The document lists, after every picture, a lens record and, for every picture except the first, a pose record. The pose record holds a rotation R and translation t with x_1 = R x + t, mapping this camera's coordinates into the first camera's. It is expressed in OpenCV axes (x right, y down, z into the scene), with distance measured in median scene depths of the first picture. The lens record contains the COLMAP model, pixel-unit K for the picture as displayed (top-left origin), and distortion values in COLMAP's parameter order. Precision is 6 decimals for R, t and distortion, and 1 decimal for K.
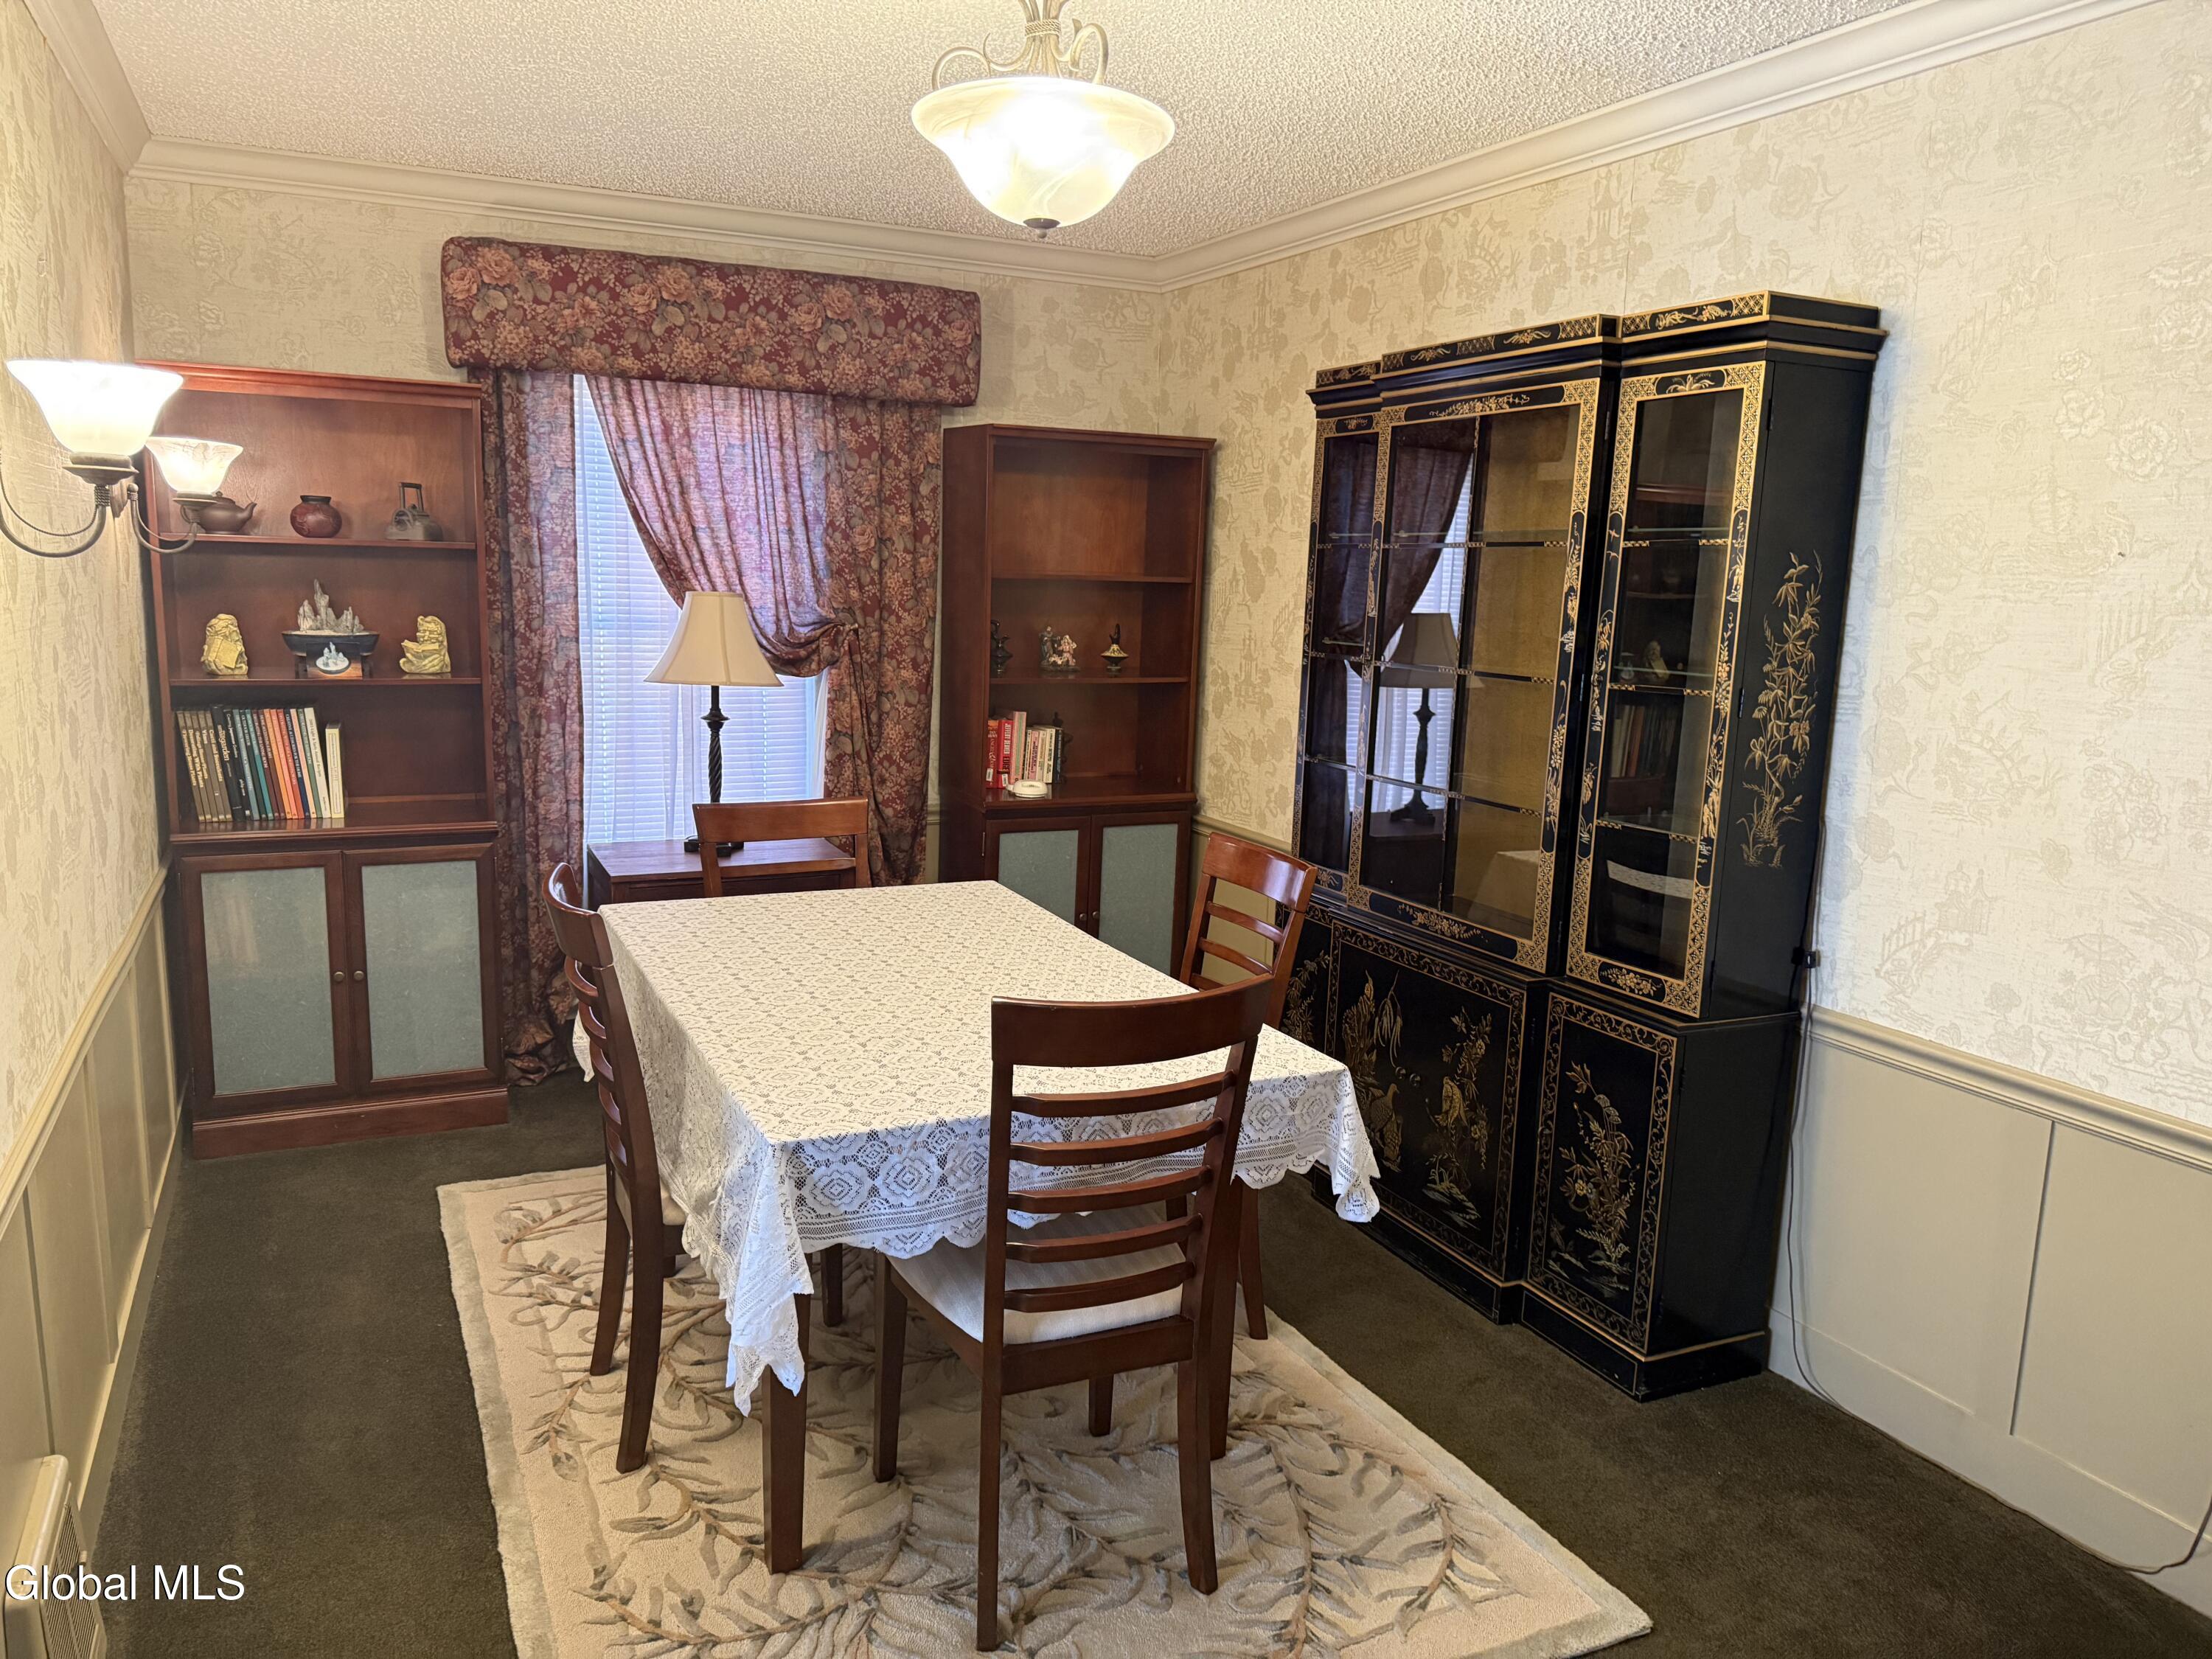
lens RADIAL K [[1582.4, 0, 1106.0], [0, 1582.4, 829.5], [0, 0, 1]] dist [0.004863, -0.005137]
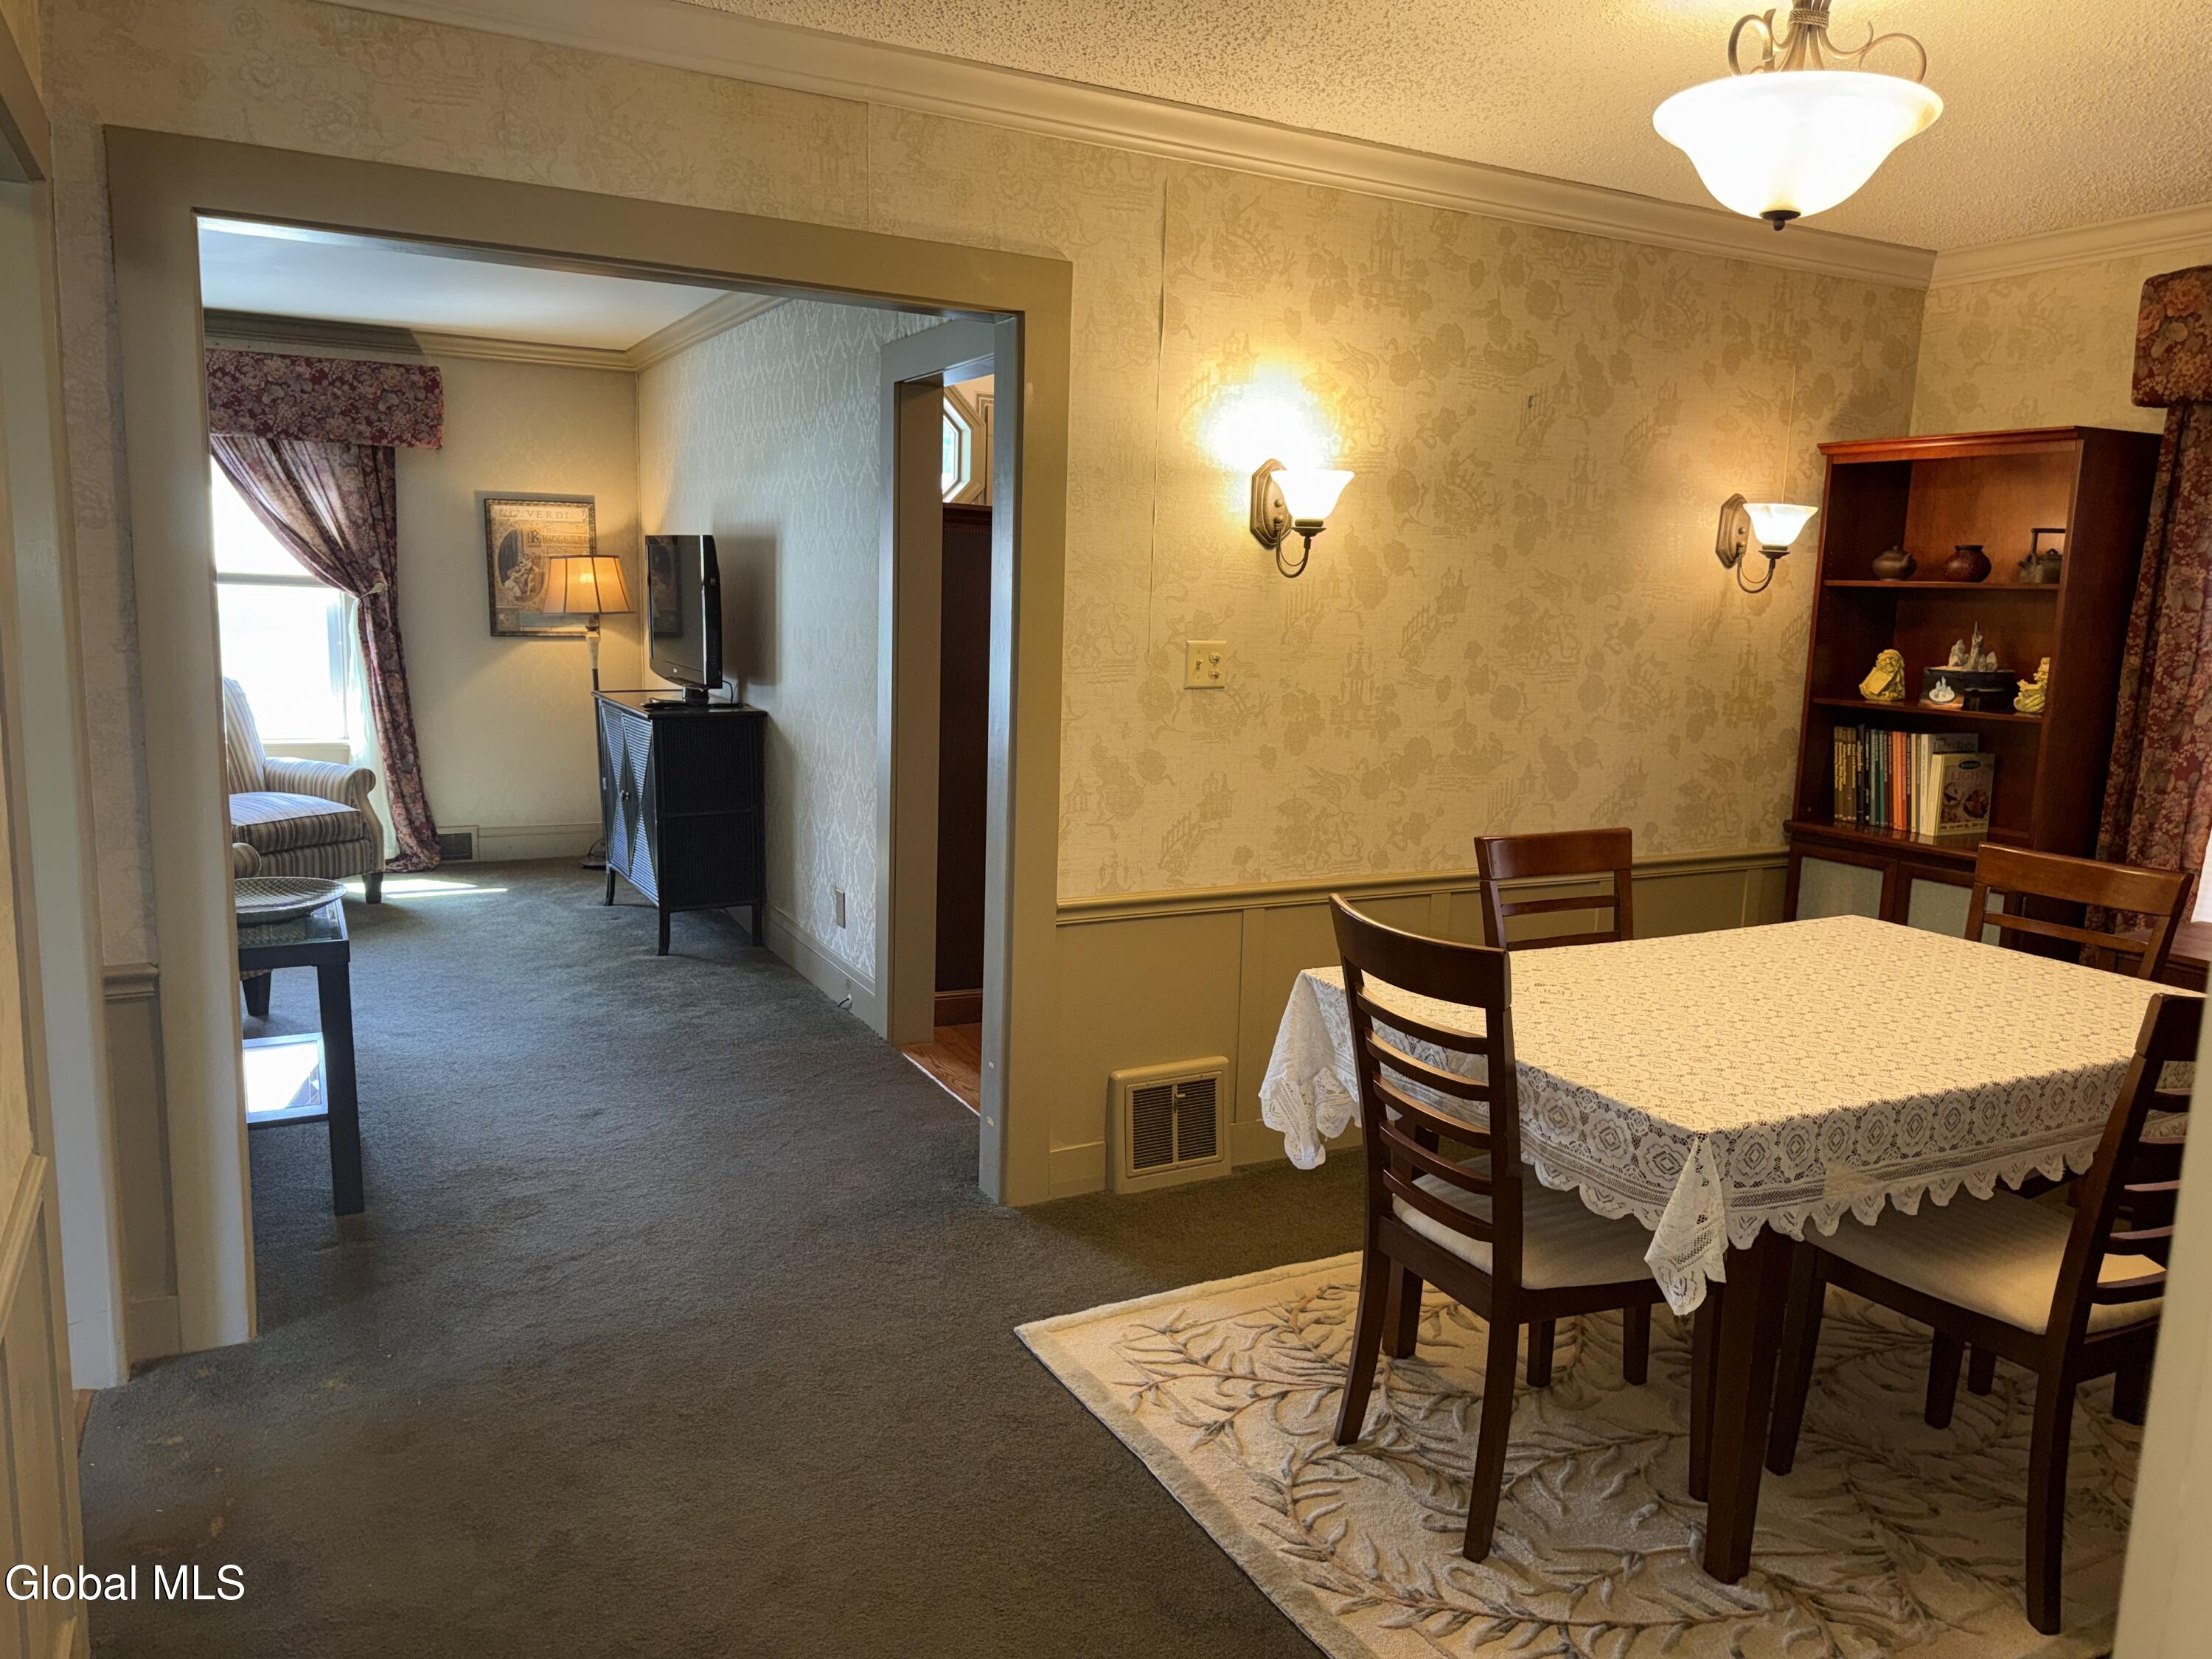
lens RADIAL K [[1568.8, 0, 1106.0], [0, 1568.8, 829.5], [0, 0, 1]] dist [0.033416, -0.002951]
pose [[0.051014, 0.127607, -0.990512, 0.598603], [-0.195901, 0.973814, 0.115367, -0.026872], [0.979296, 0.188157, 0.074677, 0.363785]]
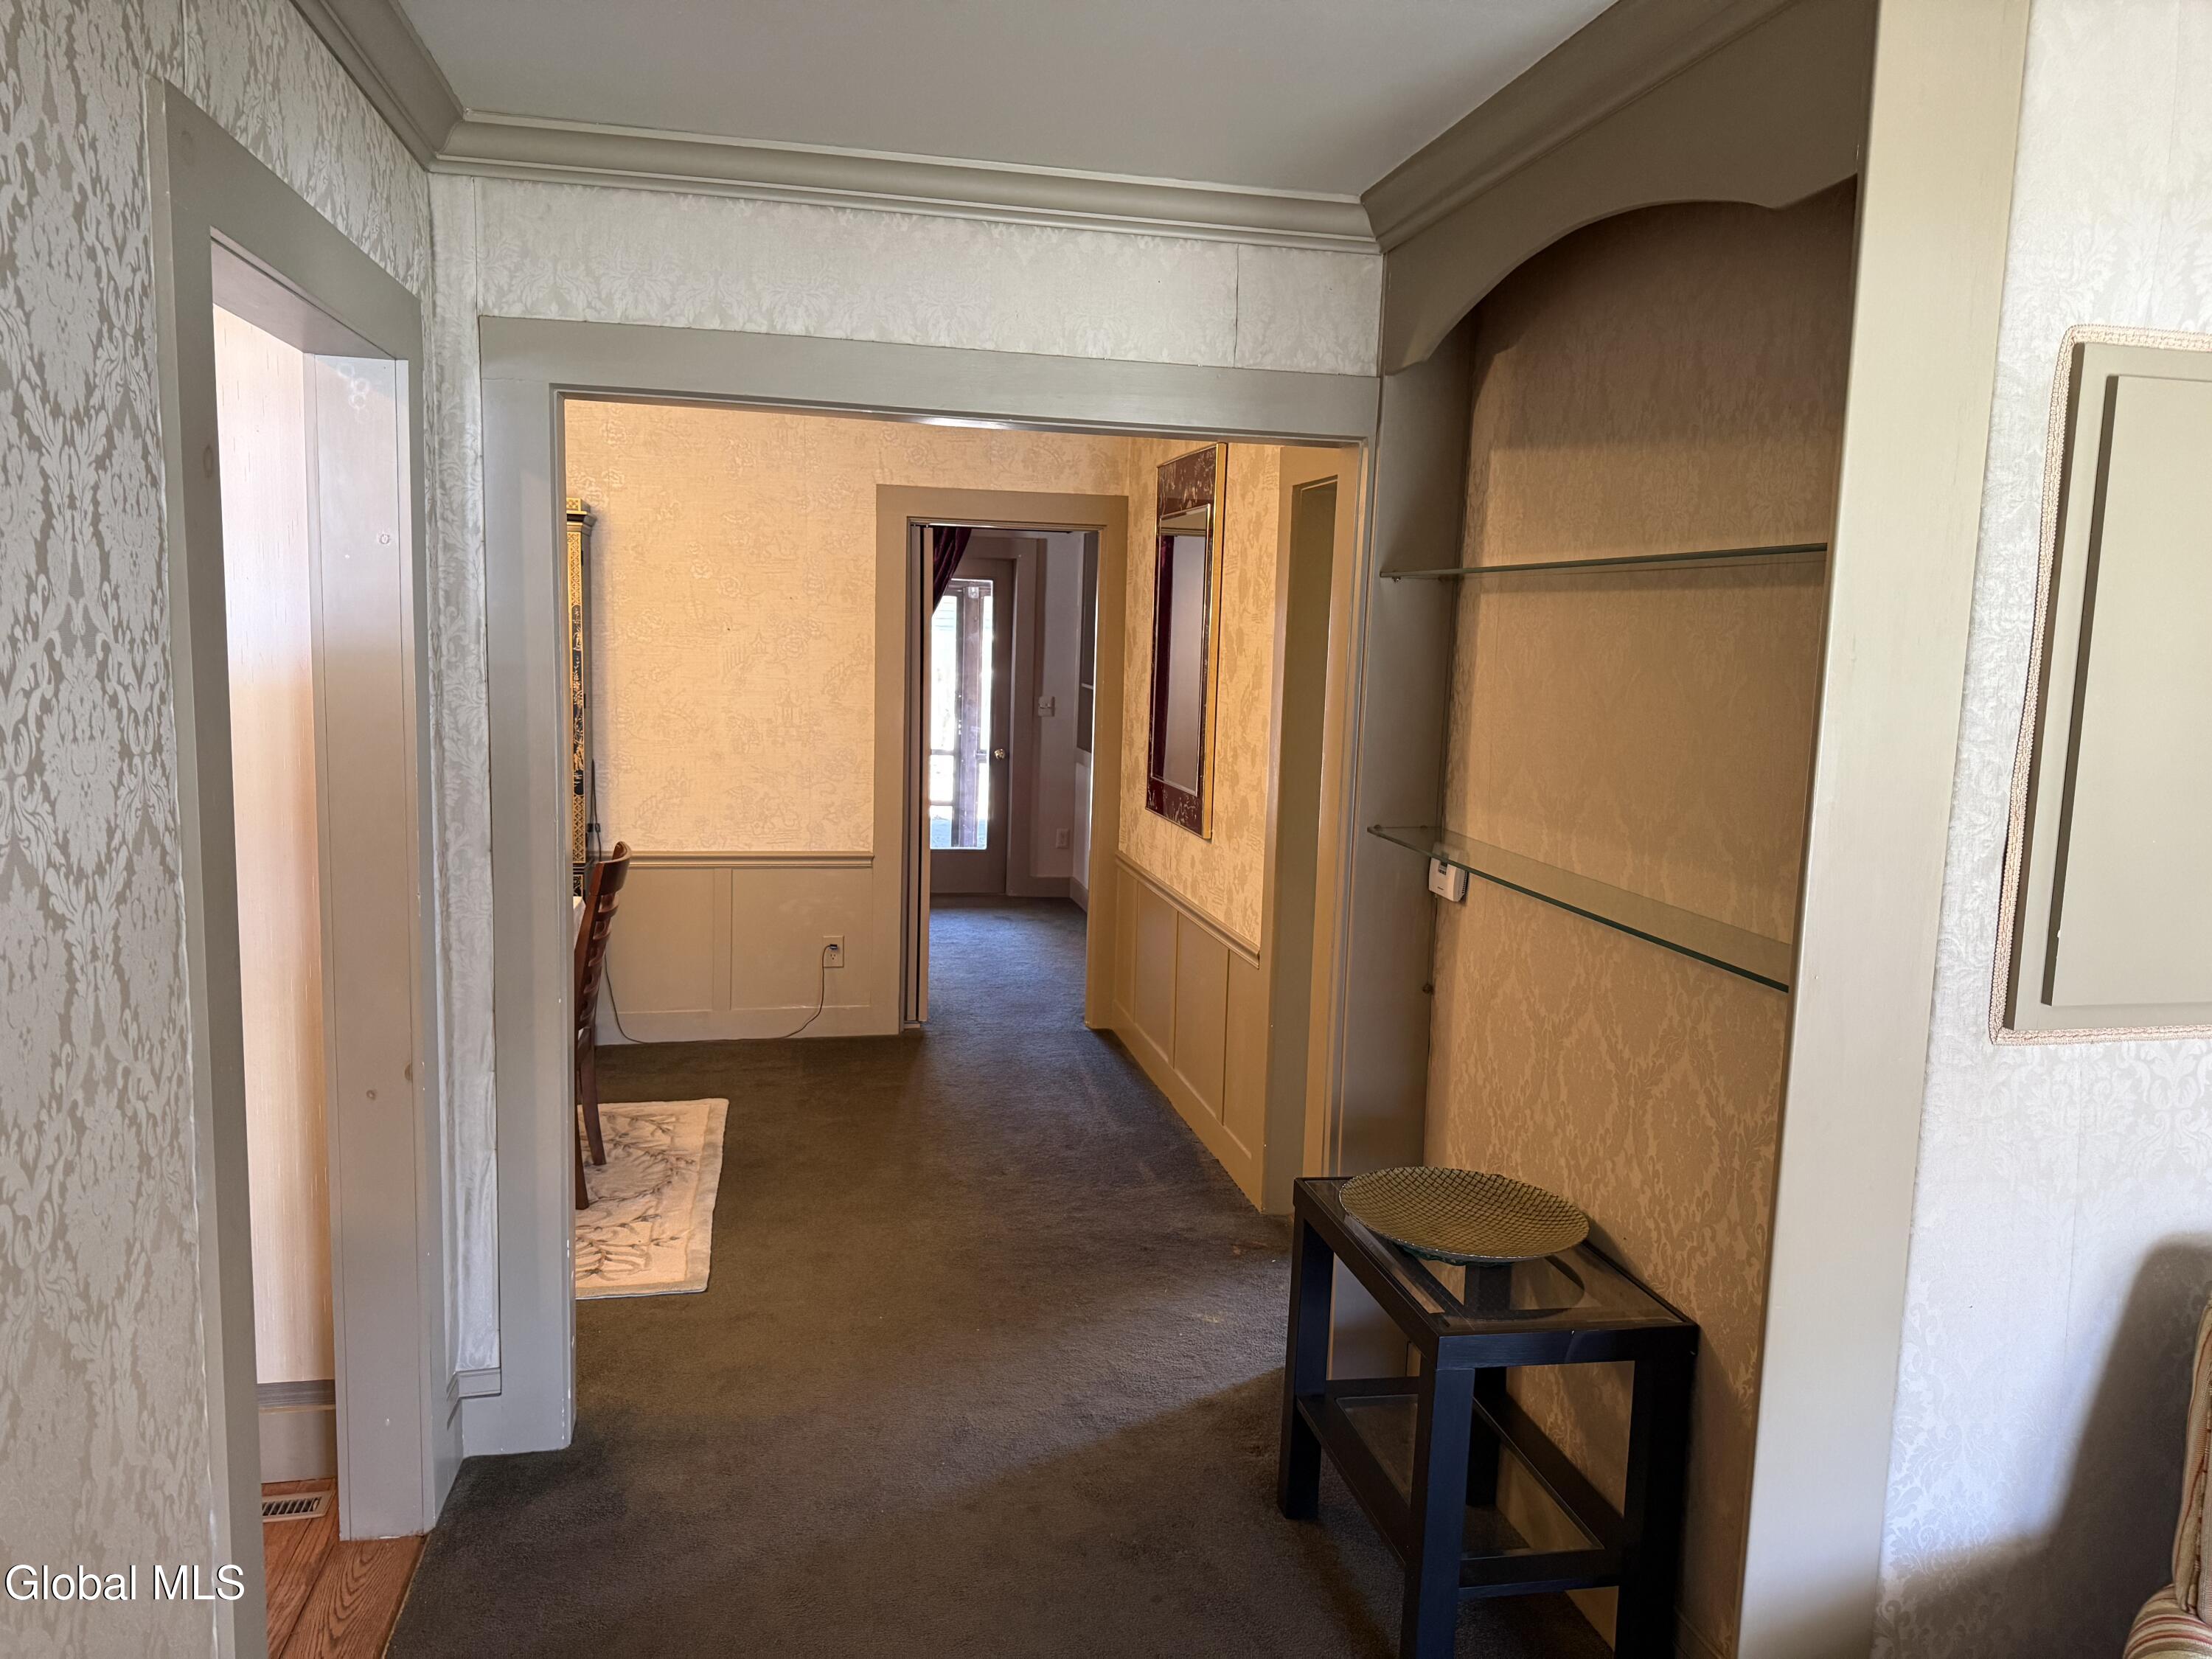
lens RADIAL K [[1582.4, 0, 1106.0], [0, 1582.4, 829.5], [0, 0, 1]] dist [0.004863, -0.005137]
pose [[0.240095, -0.145252, 0.959821, -0.974687], [0.129876, 0.984660, 0.116523, -0.048107], [-0.962022, 0.096681, 0.255277, -0.089996]]
